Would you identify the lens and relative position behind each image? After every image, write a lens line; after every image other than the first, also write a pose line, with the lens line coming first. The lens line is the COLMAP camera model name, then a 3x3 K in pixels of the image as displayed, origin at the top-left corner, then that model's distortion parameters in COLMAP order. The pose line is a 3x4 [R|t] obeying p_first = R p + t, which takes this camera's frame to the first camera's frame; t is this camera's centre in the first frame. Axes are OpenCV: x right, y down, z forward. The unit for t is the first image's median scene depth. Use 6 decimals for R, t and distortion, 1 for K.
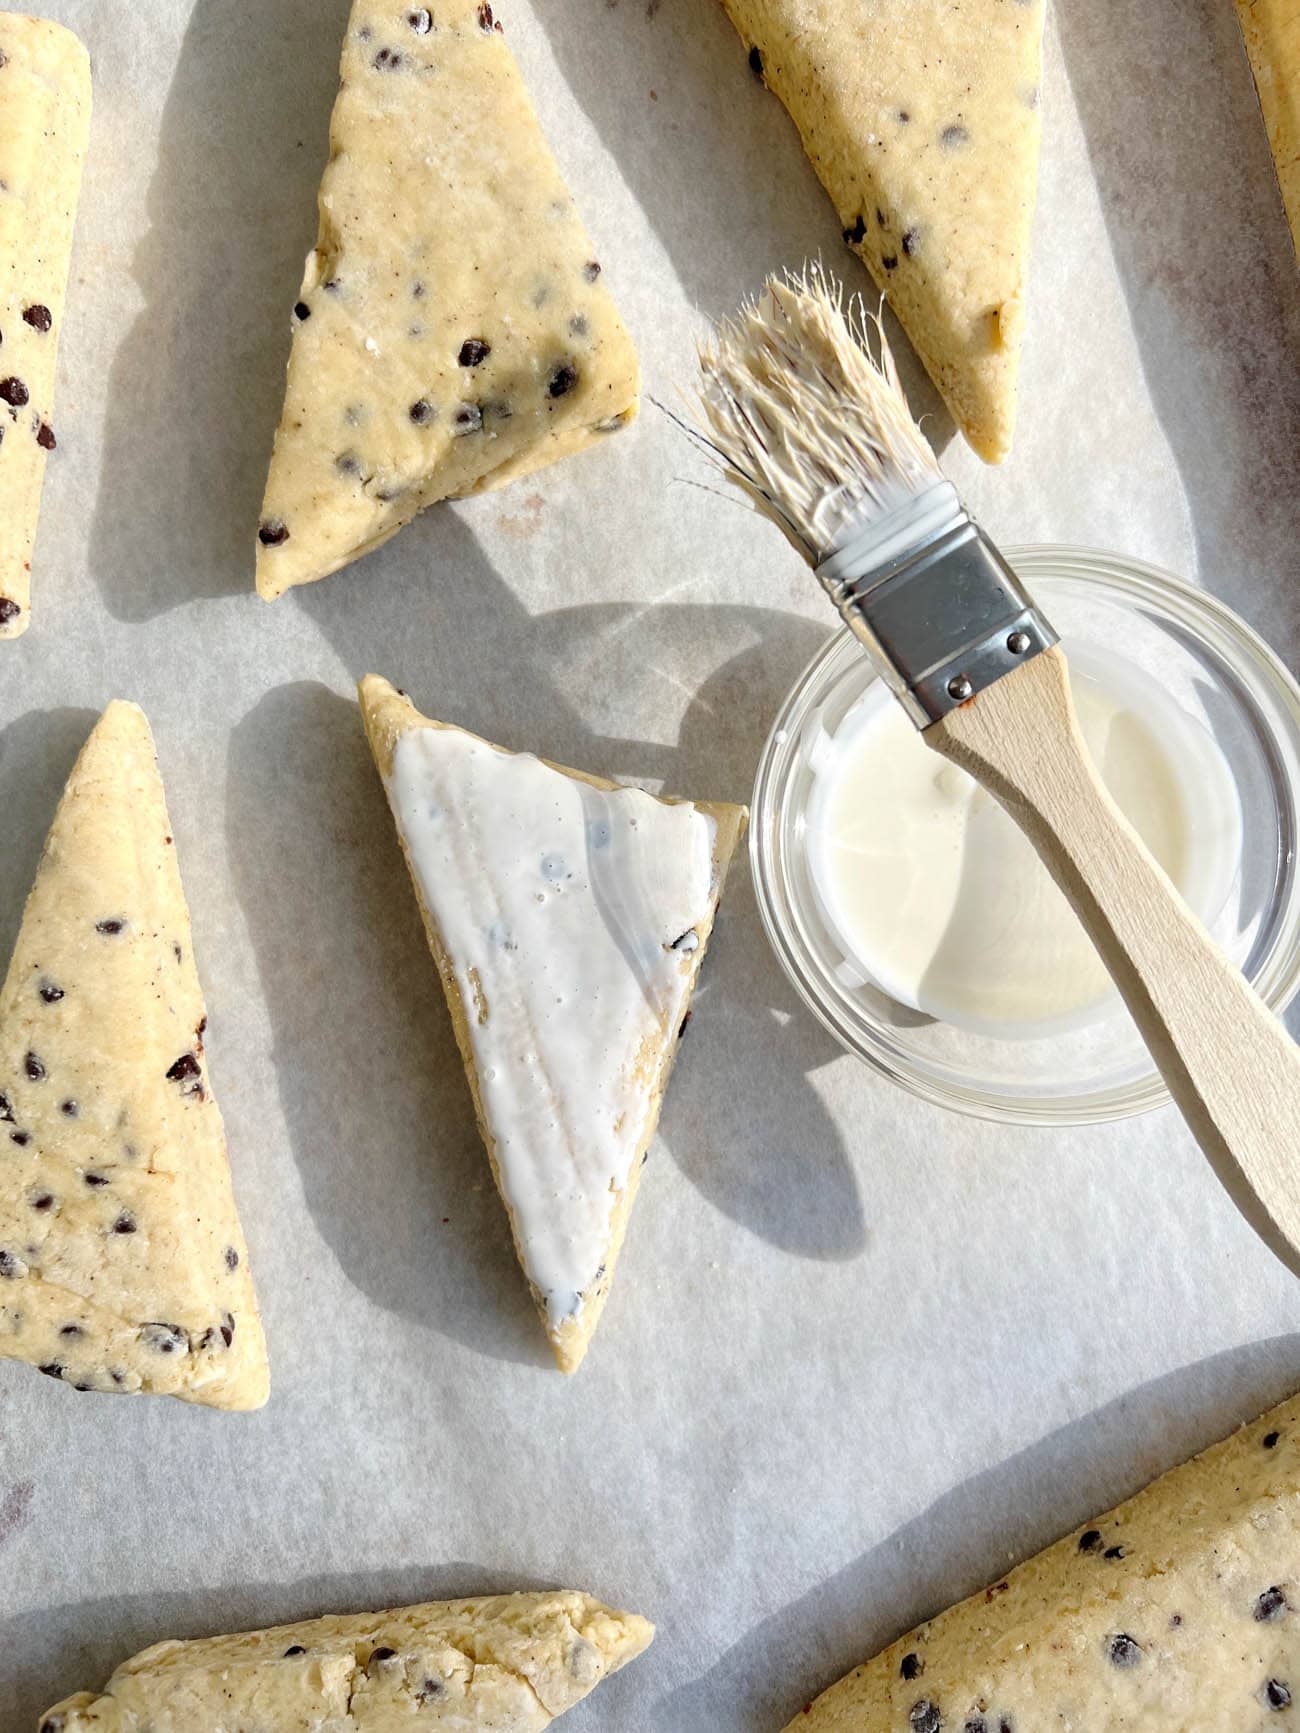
lens RADIAL K [[1331.3, 0, 650.0], [0, 1331.3, 866.5], [0, 0, 1]] dist [-0.001457, -0.024291]
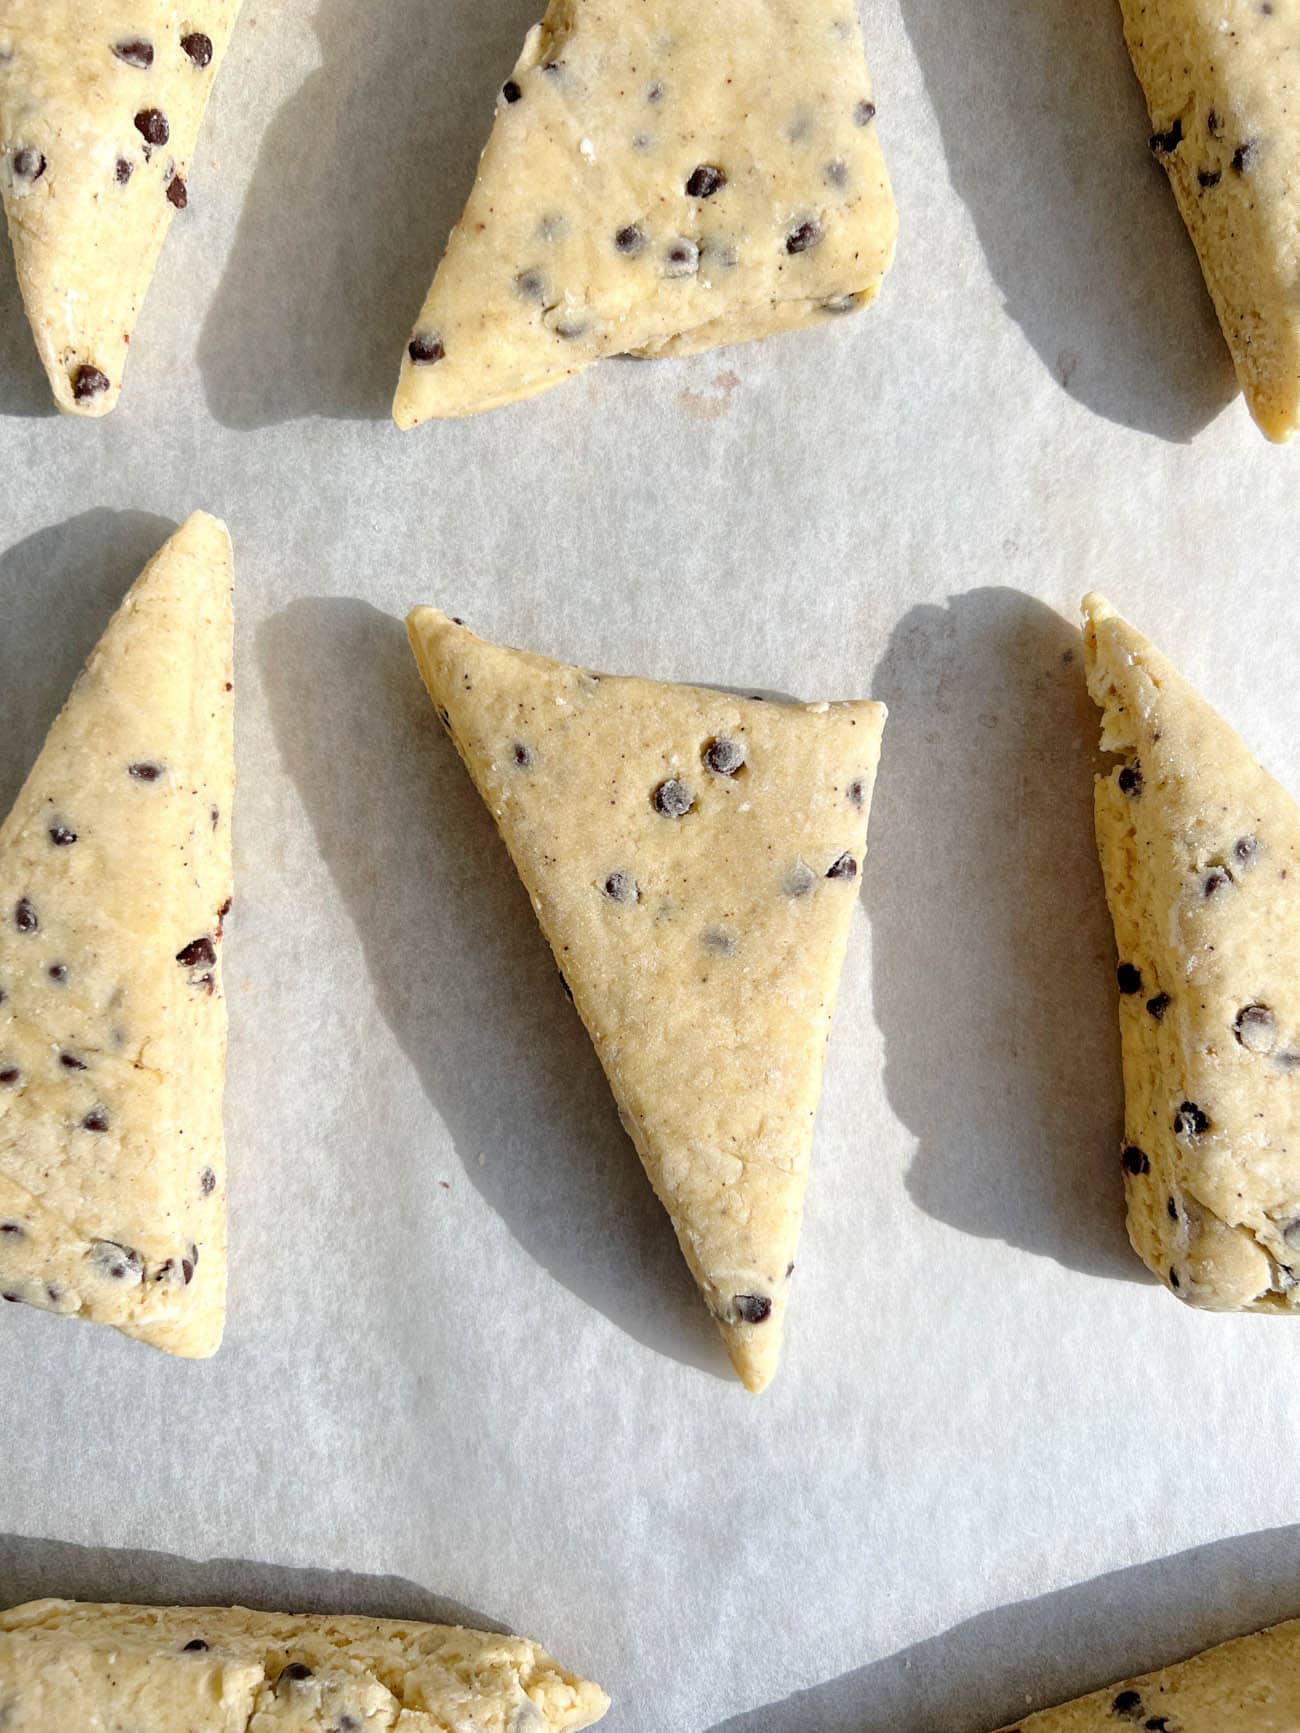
lens RADIAL K [[1282.8, 0, 594.3], [0, 1282.8, 861.4], [0, 0, 1]] dist [0.005351, -0.037409]
pose [[0.979789, 0.199781, -0.010063, -0.104587], [-0.199465, 0.979557, 0.026128, 0.022286], [0.015077, -0.023593, 0.999608, 0.184493]]
